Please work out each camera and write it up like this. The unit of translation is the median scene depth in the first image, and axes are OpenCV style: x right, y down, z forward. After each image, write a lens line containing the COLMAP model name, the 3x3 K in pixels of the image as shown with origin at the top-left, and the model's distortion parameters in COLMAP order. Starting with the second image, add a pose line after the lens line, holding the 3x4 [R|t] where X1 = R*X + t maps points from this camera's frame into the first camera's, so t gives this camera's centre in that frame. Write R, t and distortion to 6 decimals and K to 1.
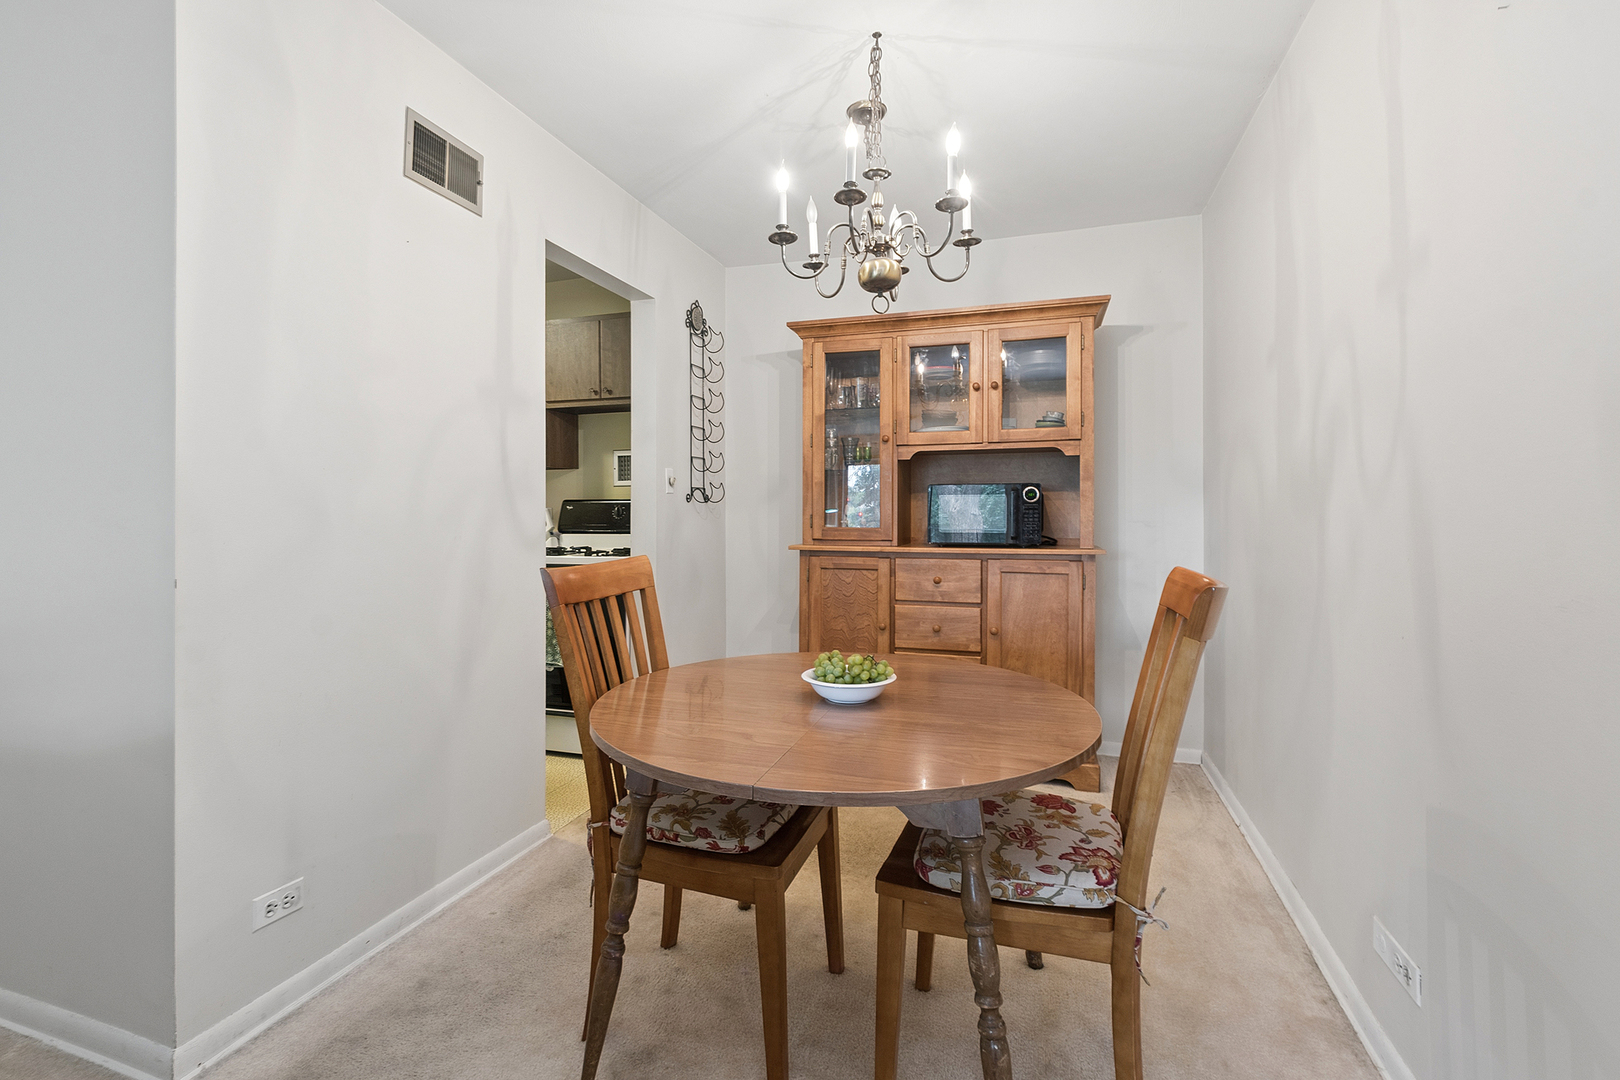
lens RADIAL K [[726.2, 0, 798.4], [0, 726.2, 516.2], [0, 0, 1]] dist [-0.000983, -0.000835]
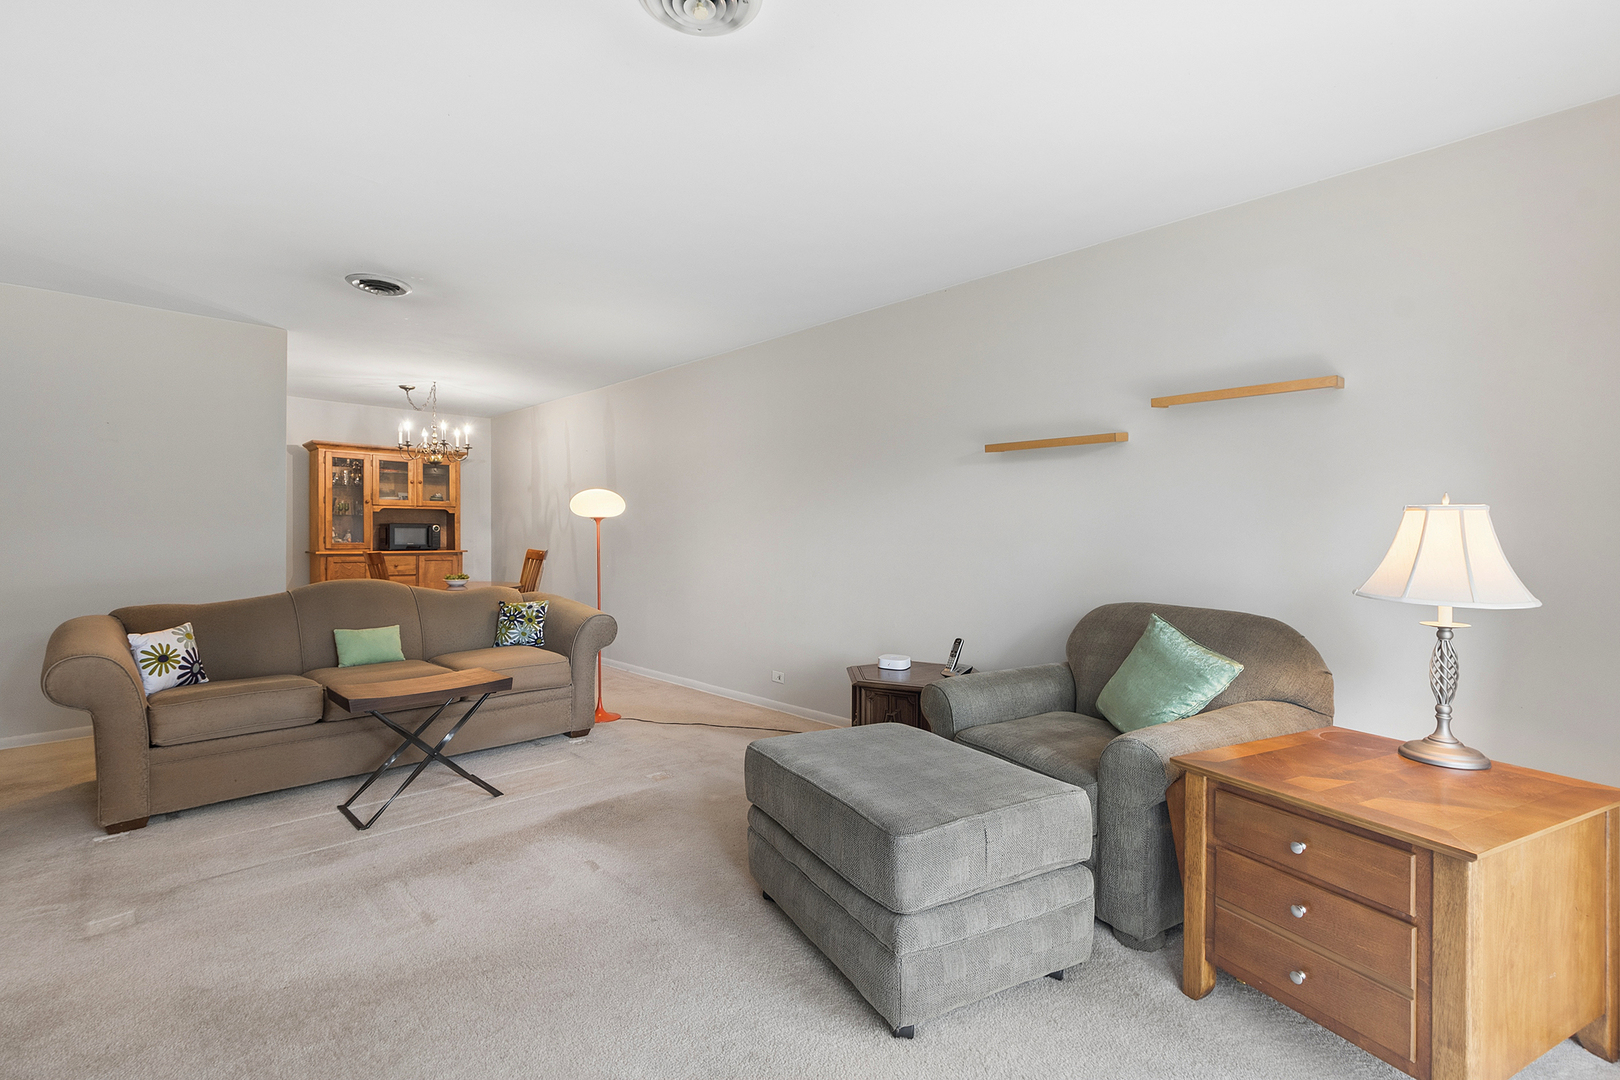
lens RADIAL K [[726.2, 0, 805.2], [0, 726.2, 539.0], [0, 0, 1]] dist [-0.000983, -0.000835]
pose [[0.444406, -0.002829, 0.895821, -1.287625], [0.001826, 0.999996, 0.002252, 0.002453], [-0.895824, 0.000635, 0.444409, -1.171818]]
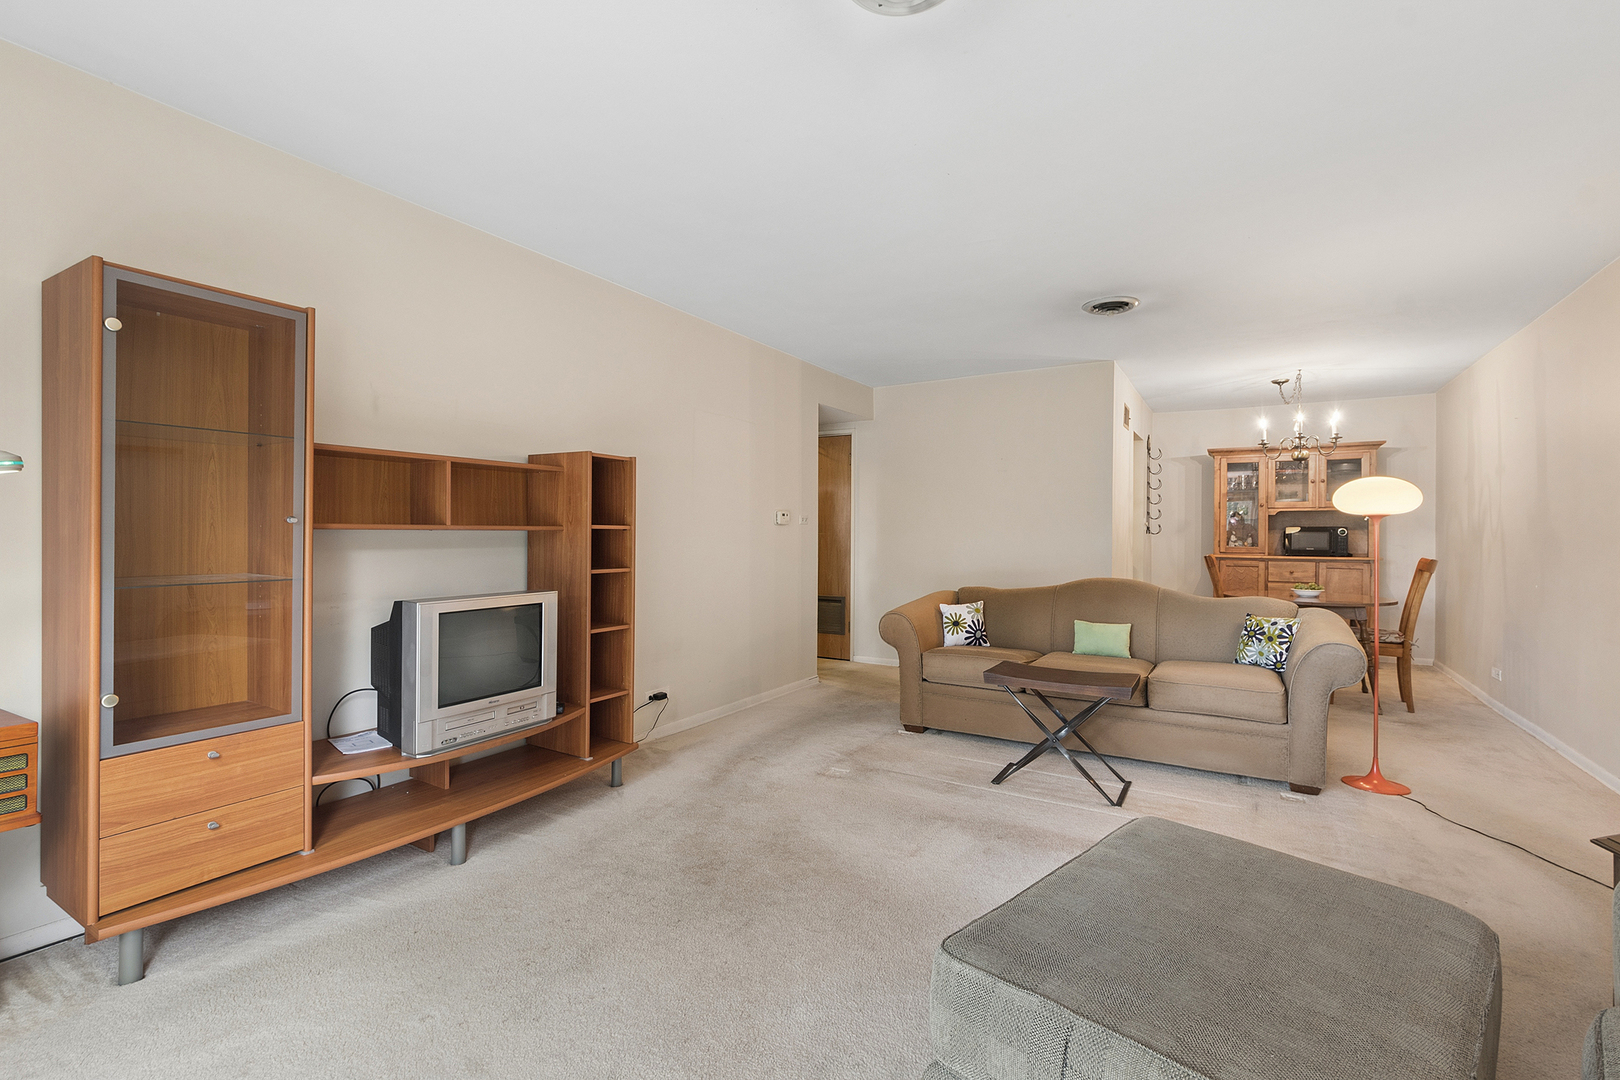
lens RADIAL K [[726.2, 0, 810.0], [0, 726.2, 535.7], [0, 0, 1]] dist [-0.000983, -0.000835]
pose [[0.976772, 0.007085, -0.214165, -0.742285], [-0.008271, 0.999955, -0.004643, 0.003797], [0.214122, 0.006307, 0.976787, -1.402376]]
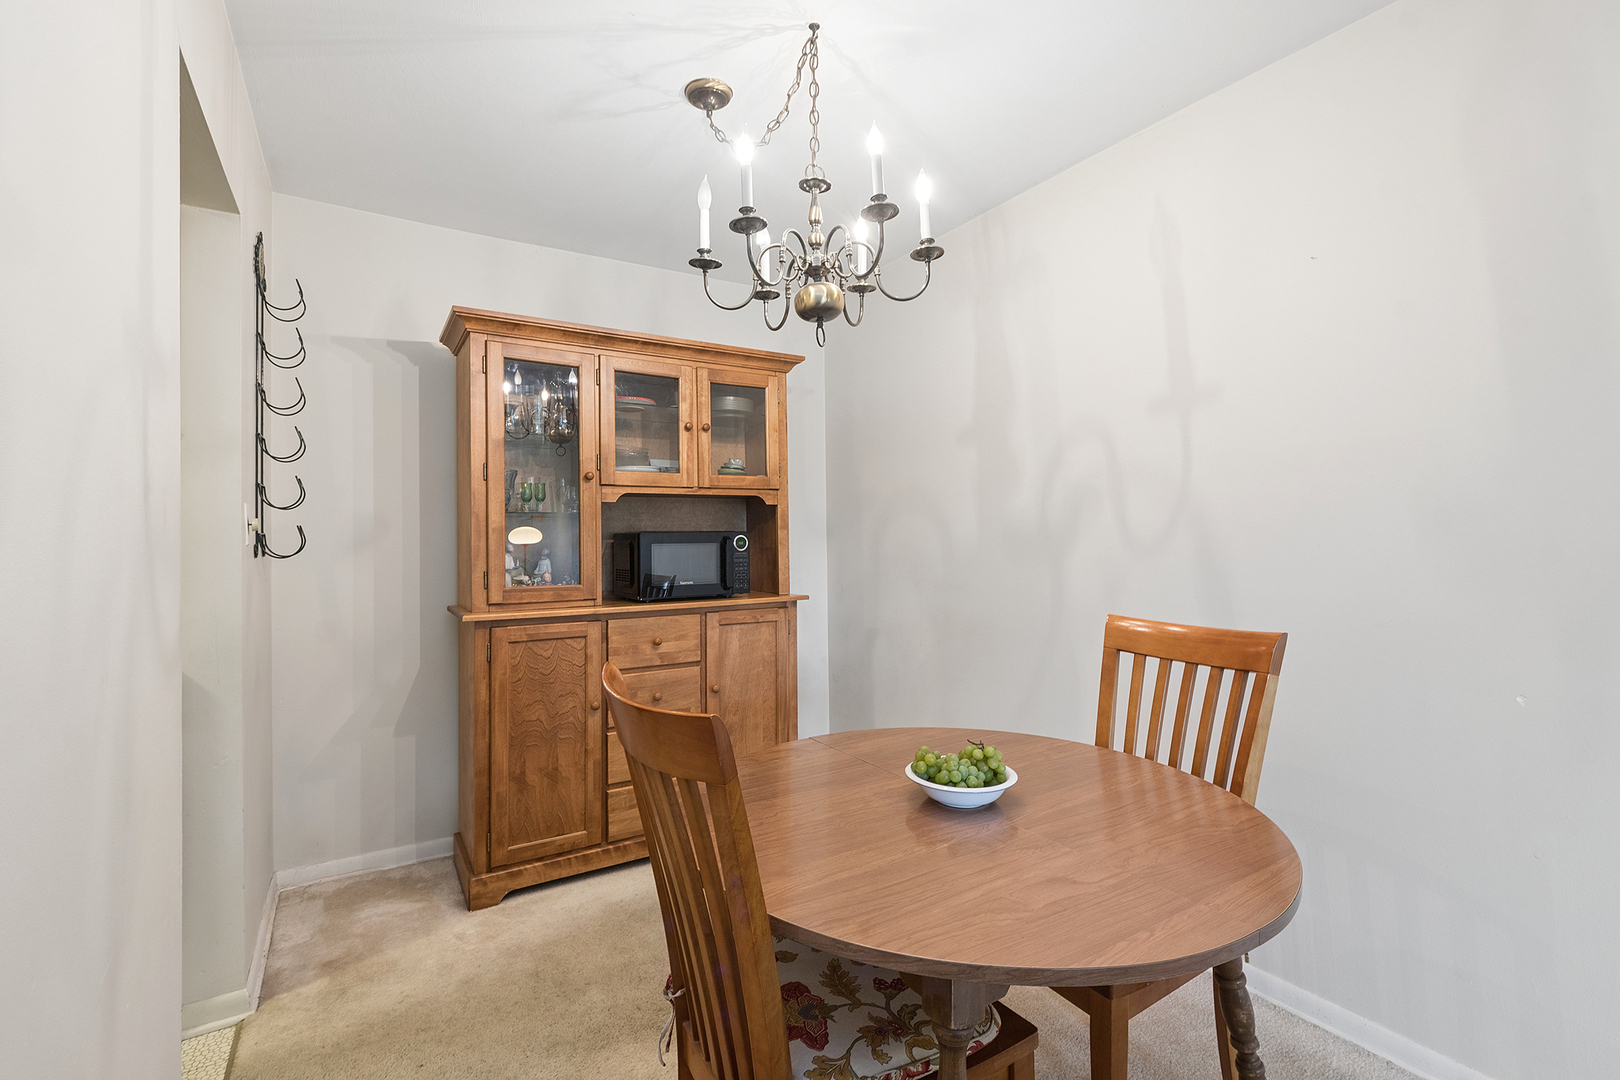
lens RADIAL K [[726.2, 0, 795.2], [0, 726.2, 532.5], [0, 0, 1]] dist [-0.000983, -0.000835]
pose [[0.649141, -0.000654, 0.760668, -0.369891], [0.015709, 0.999798, -0.012546, -0.029998], [-0.760506, 0.020093, 0.649020, 0.301222]]
